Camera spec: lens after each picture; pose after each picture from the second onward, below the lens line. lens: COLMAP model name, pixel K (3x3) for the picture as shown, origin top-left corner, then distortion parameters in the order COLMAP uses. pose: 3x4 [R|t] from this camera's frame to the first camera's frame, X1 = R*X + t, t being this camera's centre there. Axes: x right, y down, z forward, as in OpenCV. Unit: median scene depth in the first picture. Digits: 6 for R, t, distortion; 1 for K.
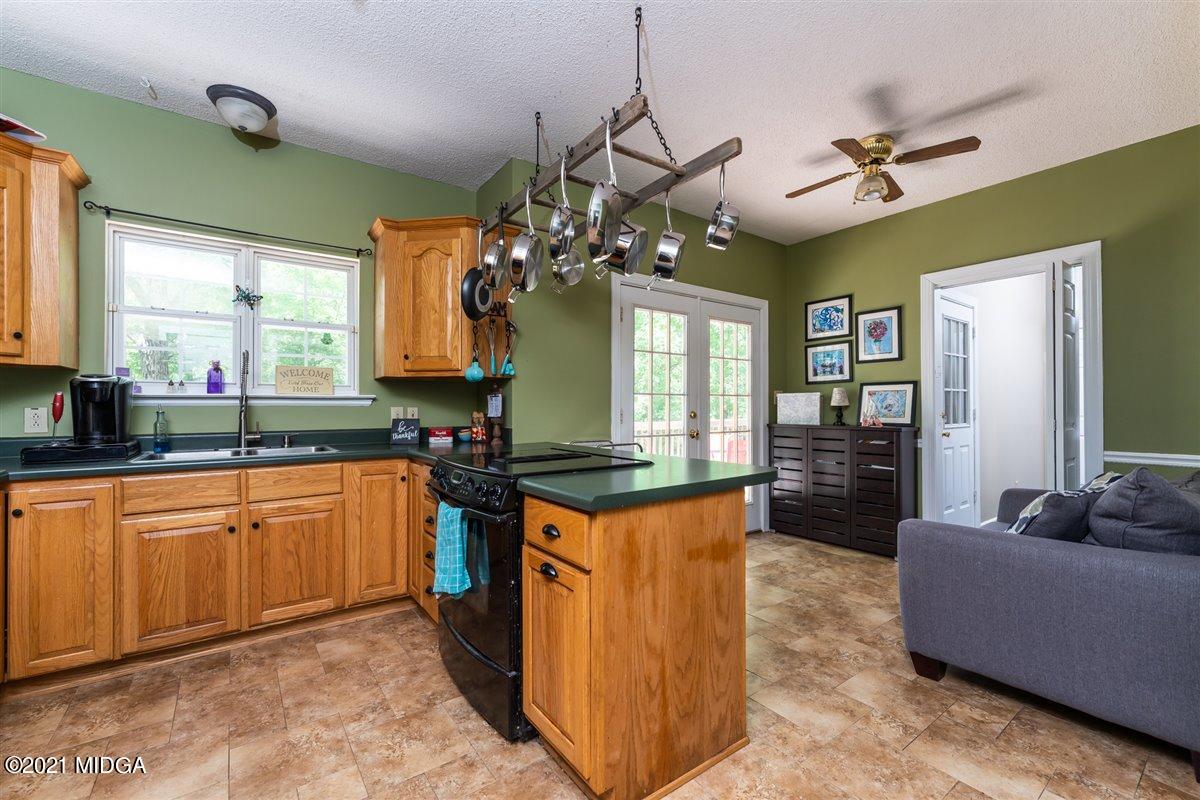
lens RADIAL K [[496.0, 0, 598.8], [0, 496.0, 404.1], [0, 0, 1]] dist [-0.001898, -0.000632]
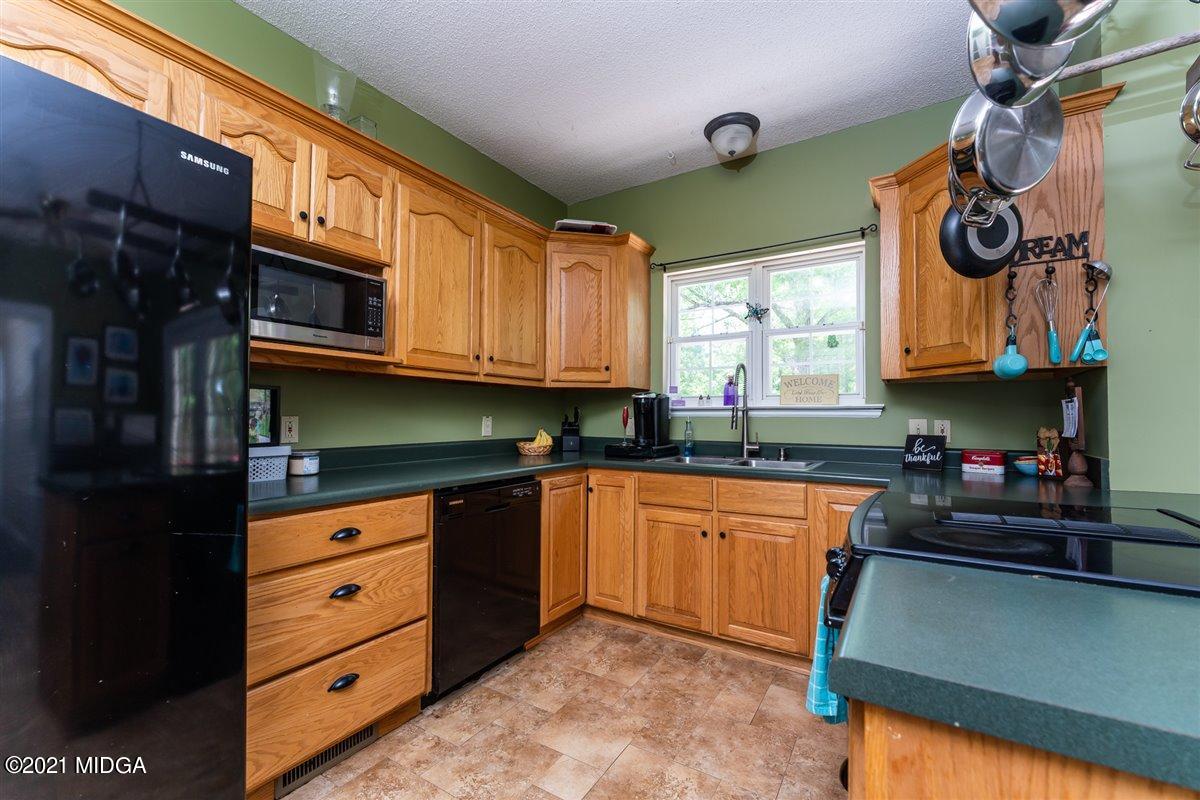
lens RADIAL K [[496.0, 0, 598.8], [0, 496.0, 404.1], [0, 0, 1]] dist [-0.001898, -0.000632]
pose [[0.372610, -0.021500, -0.927739, 0.146018], [-0.001527, 0.999716, -0.023781, 0.002208], [0.927987, 0.010277, 0.372472, 0.361915]]
